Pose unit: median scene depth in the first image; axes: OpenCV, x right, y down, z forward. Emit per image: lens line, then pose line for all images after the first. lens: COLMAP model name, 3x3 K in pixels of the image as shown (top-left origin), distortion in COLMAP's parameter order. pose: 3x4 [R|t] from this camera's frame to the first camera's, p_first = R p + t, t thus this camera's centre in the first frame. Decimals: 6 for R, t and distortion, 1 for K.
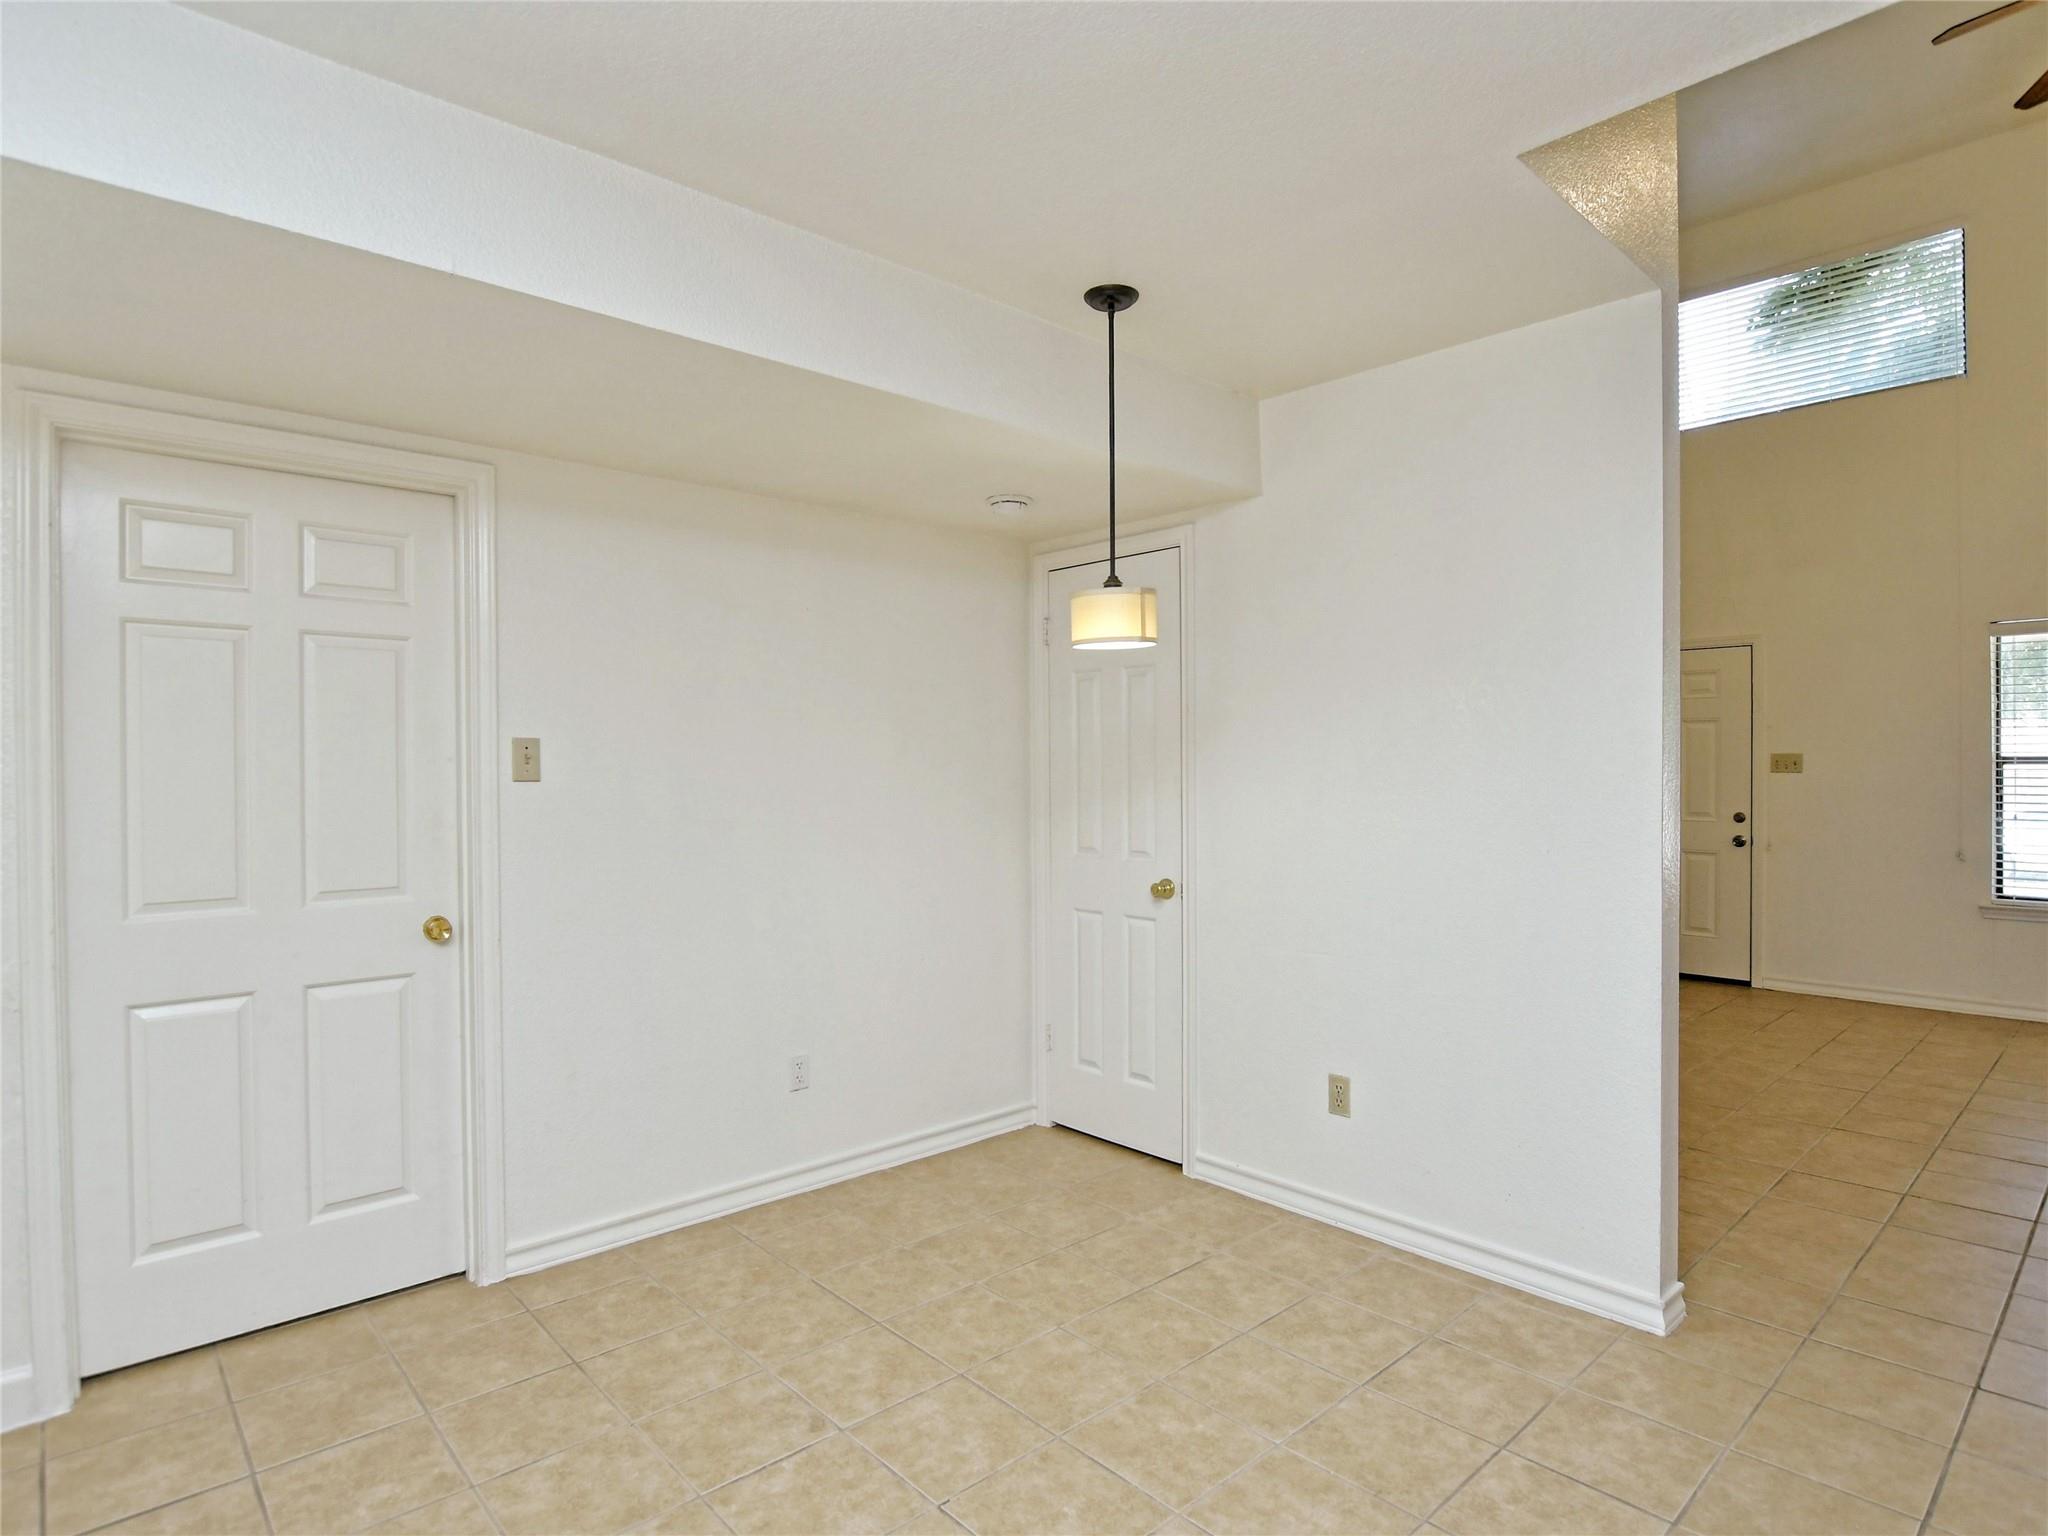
lens RADIAL K [[1088.8, 0, 1026.1], [0, 1088.8, 779.8], [0, 0, 1]] dist [-0.042660, -0.001422]
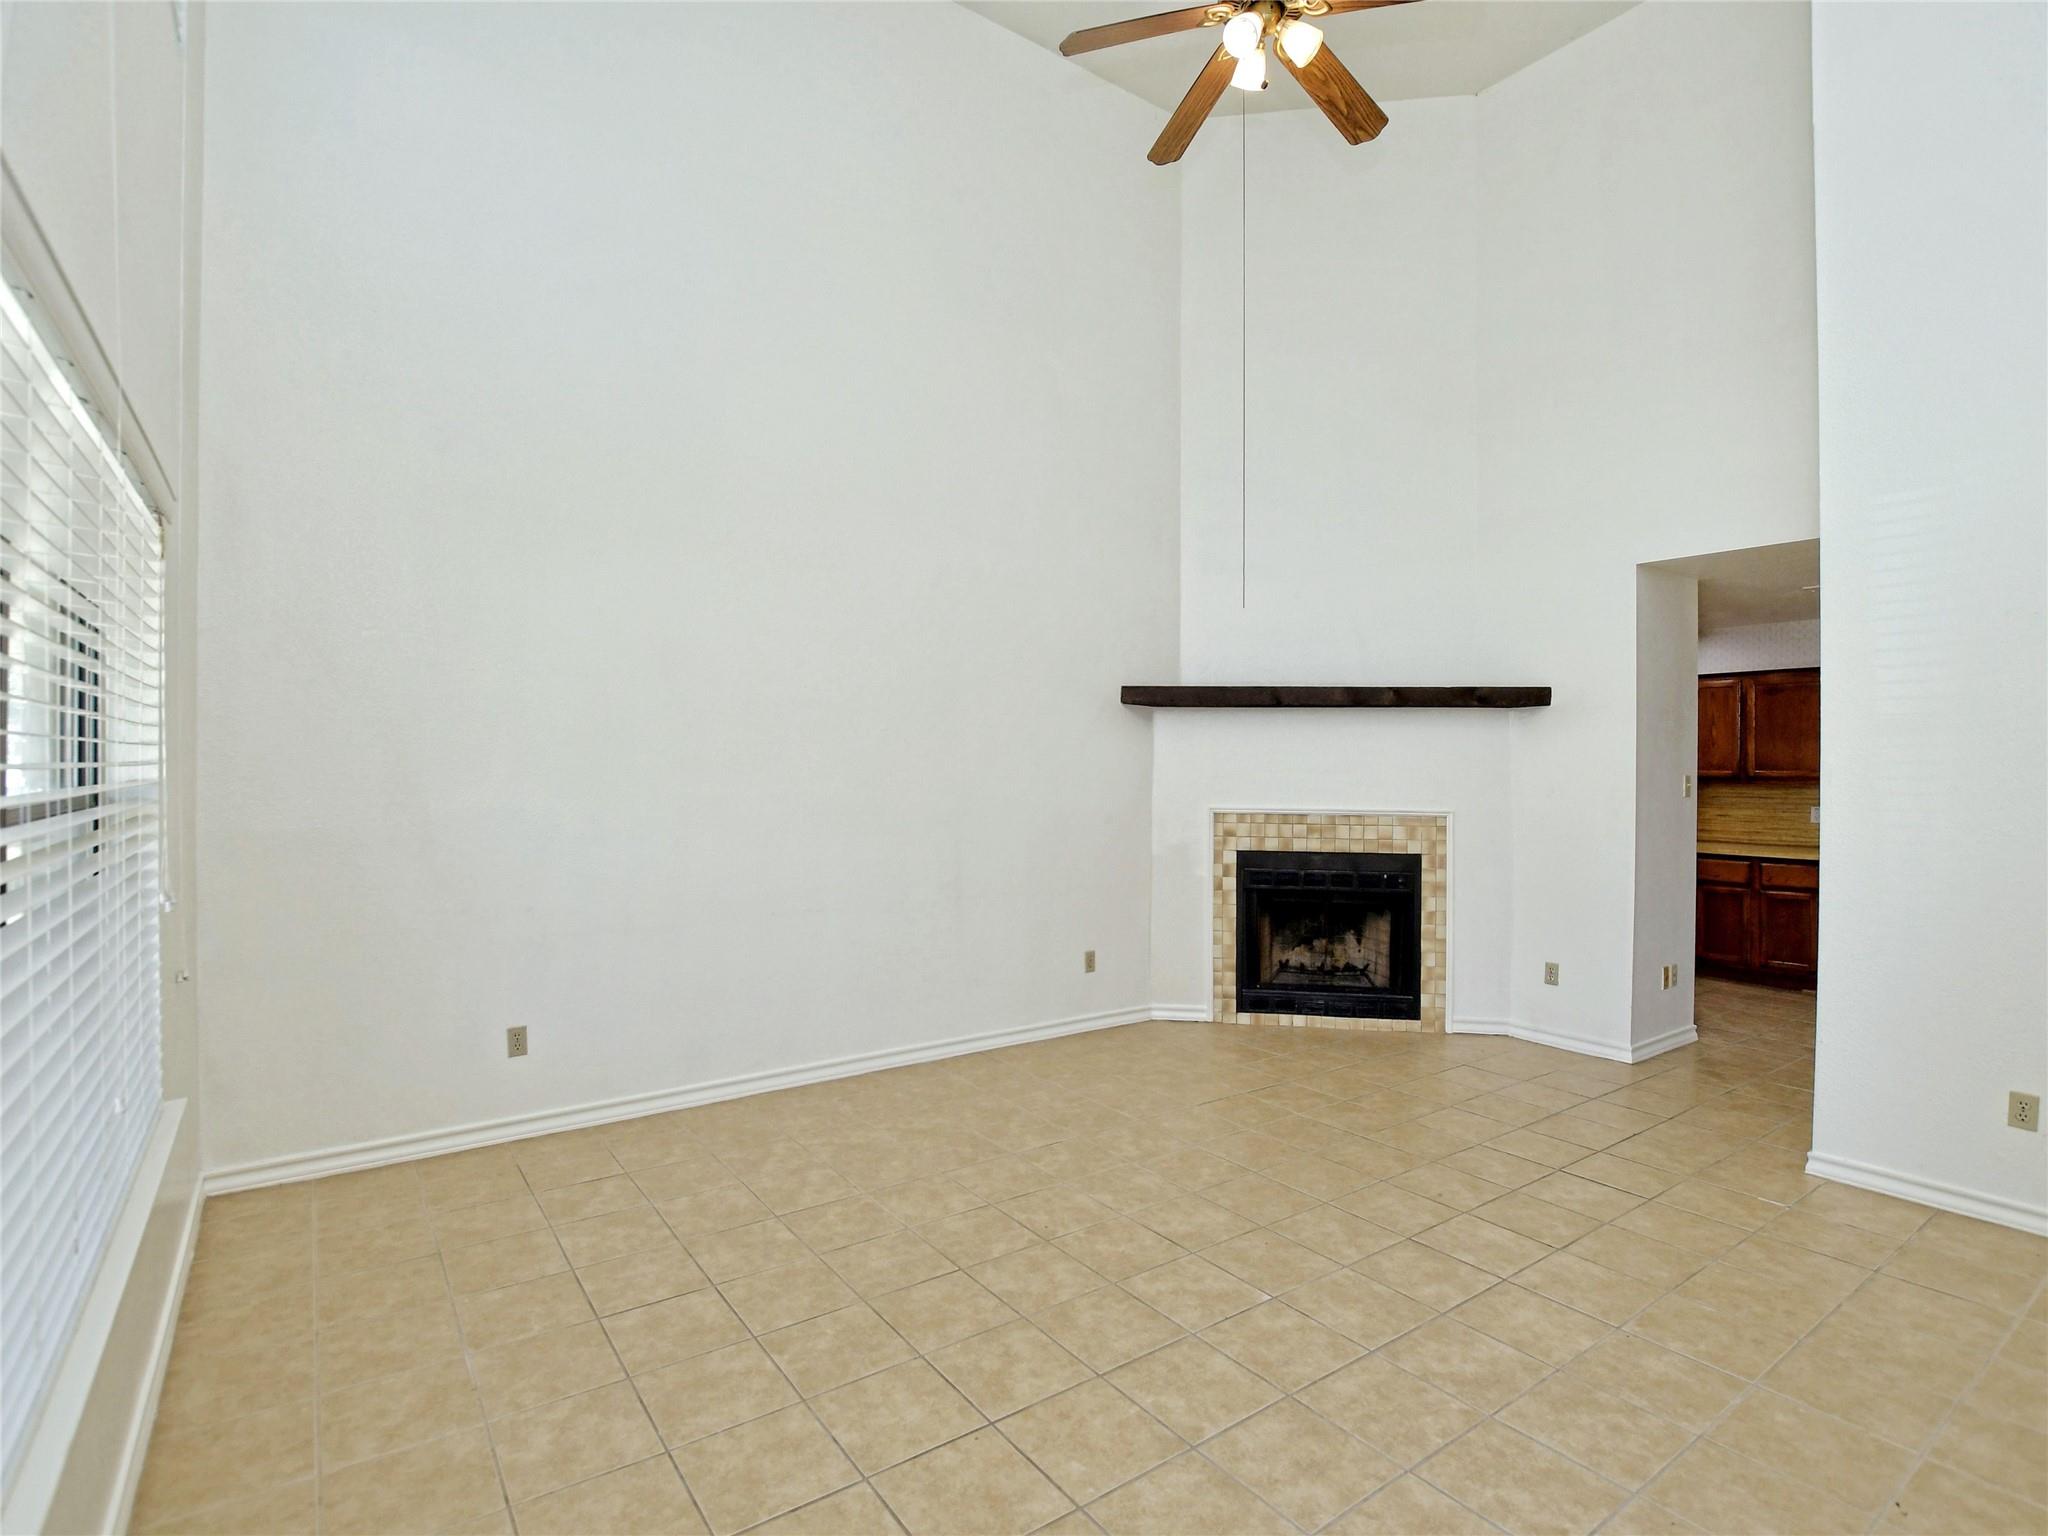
lens RADIAL K [[1003.2, 0, 1025.3], [0, 1003.2, 769.5], [0, 0, 1]] dist [-0.030093, 0.002090]
pose [[-0.991593, -0.008122, 0.129140, 0.705312], [-0.007084, 0.999939, 0.008496, -0.034893], [-0.129201, 0.007510, -0.991590, 1.140847]]
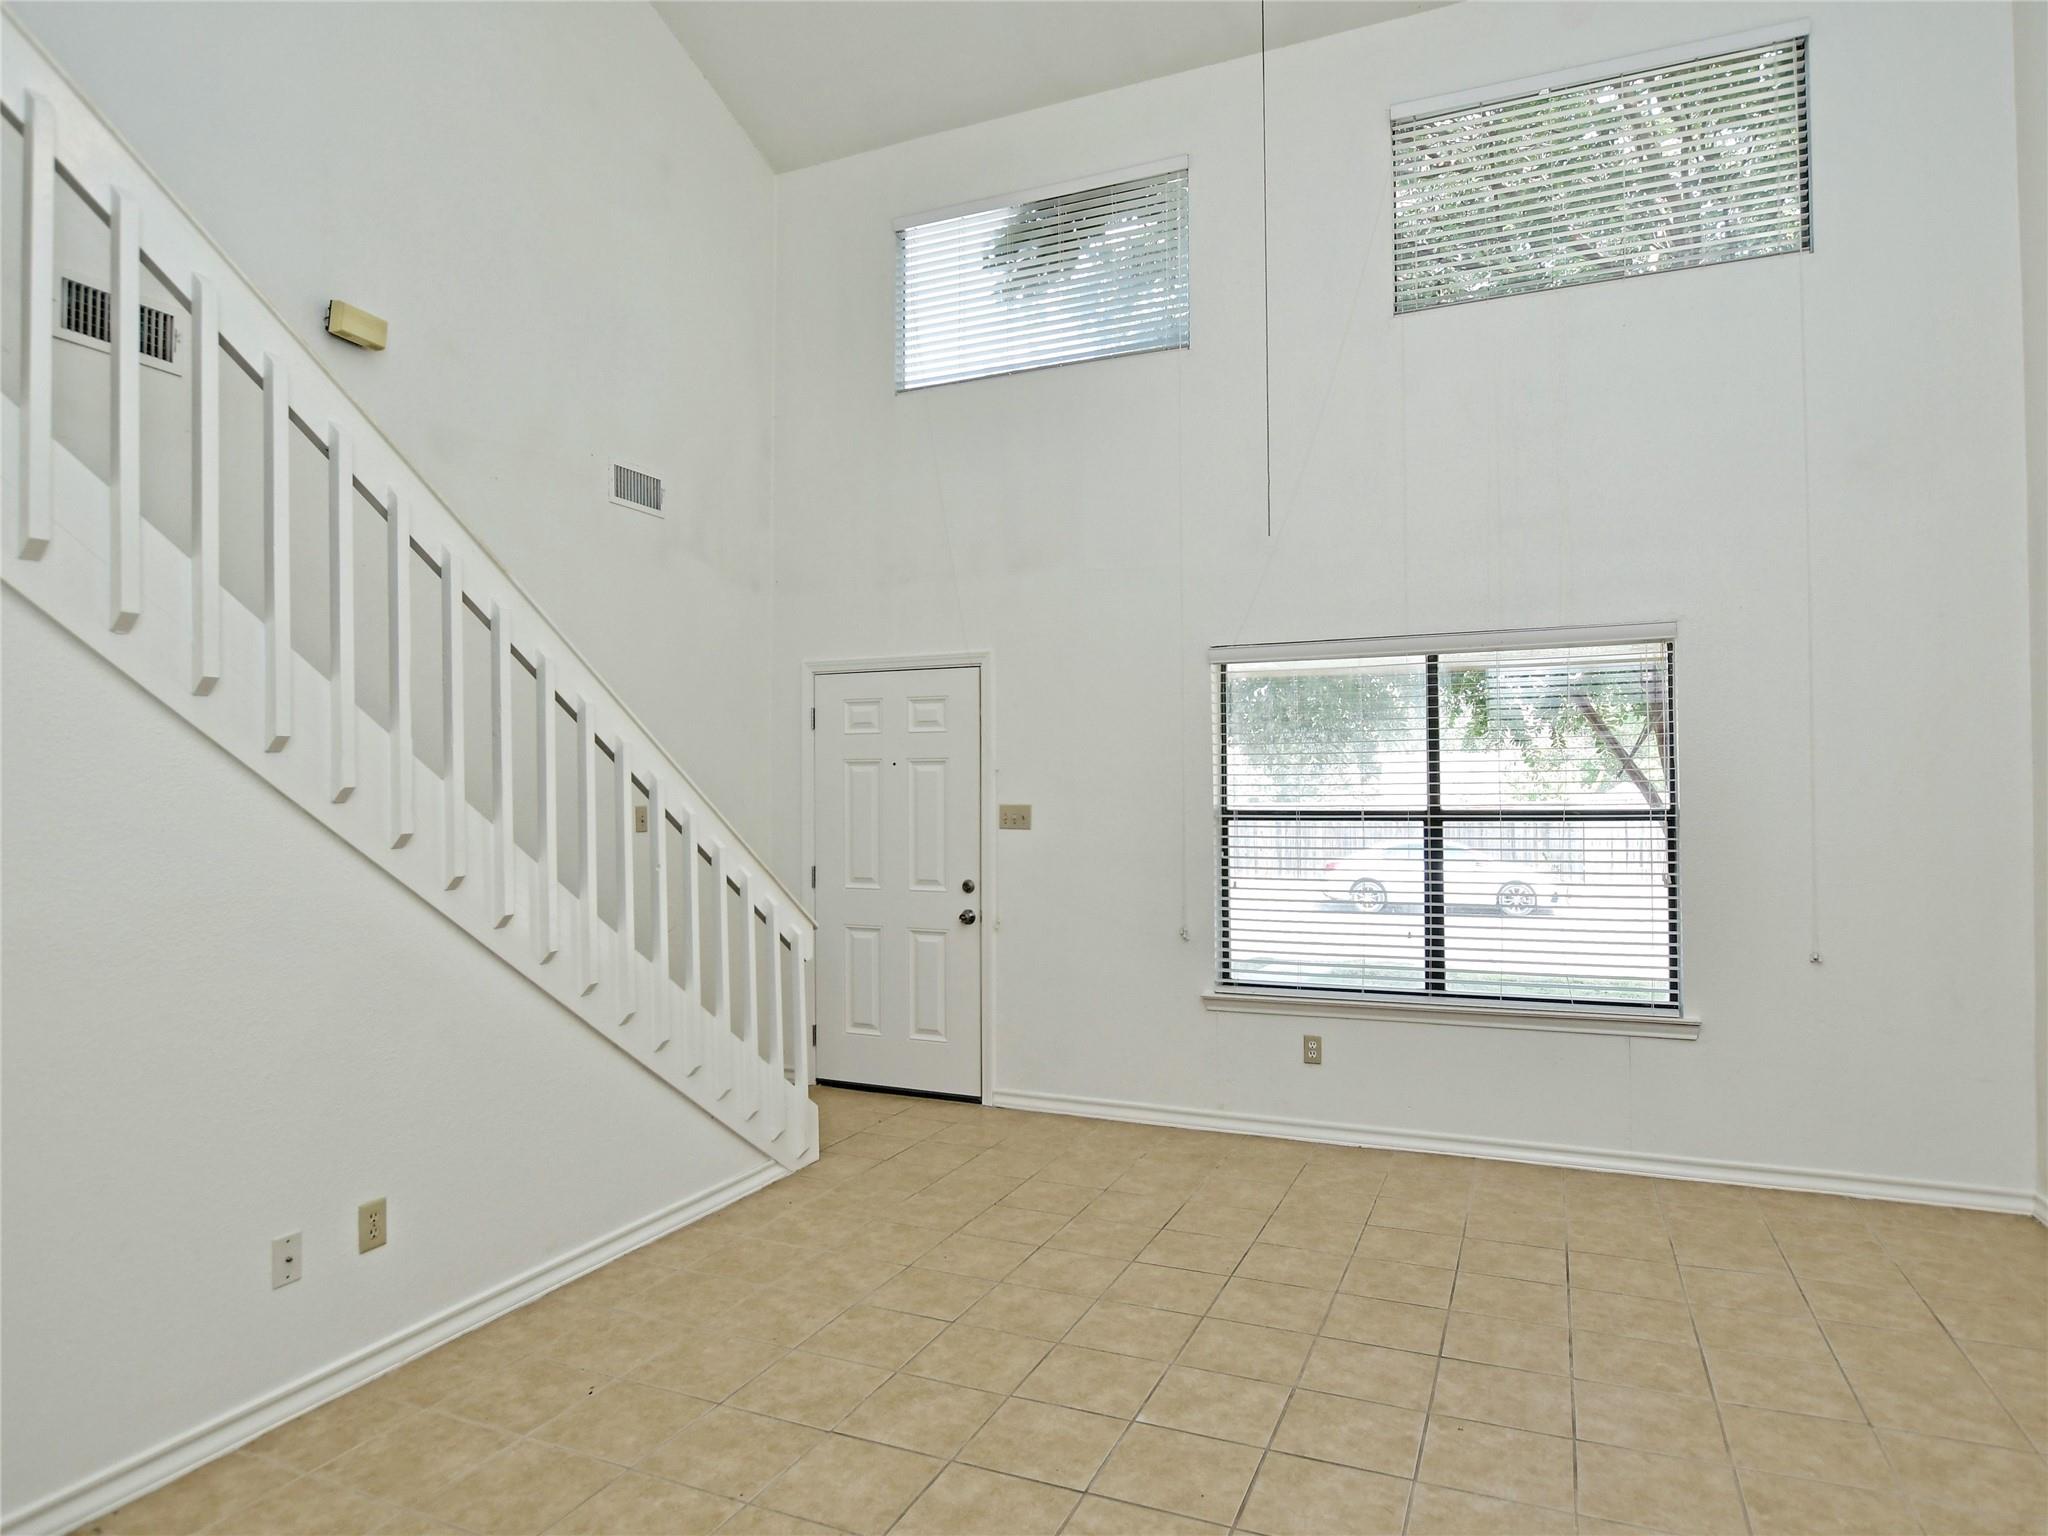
lens RADIAL K [[1198.7, 0, 1023.4], [0, 1198.7, 772.7], [0, 0, 1]] dist [-0.025362, 0.004803]
pose [[0.915642, 0.002768, 0.401985, 0.404207], [0.007459, 0.999687, -0.023873, -0.030579], [-0.401925, 0.024857, 0.915335, 0.204441]]
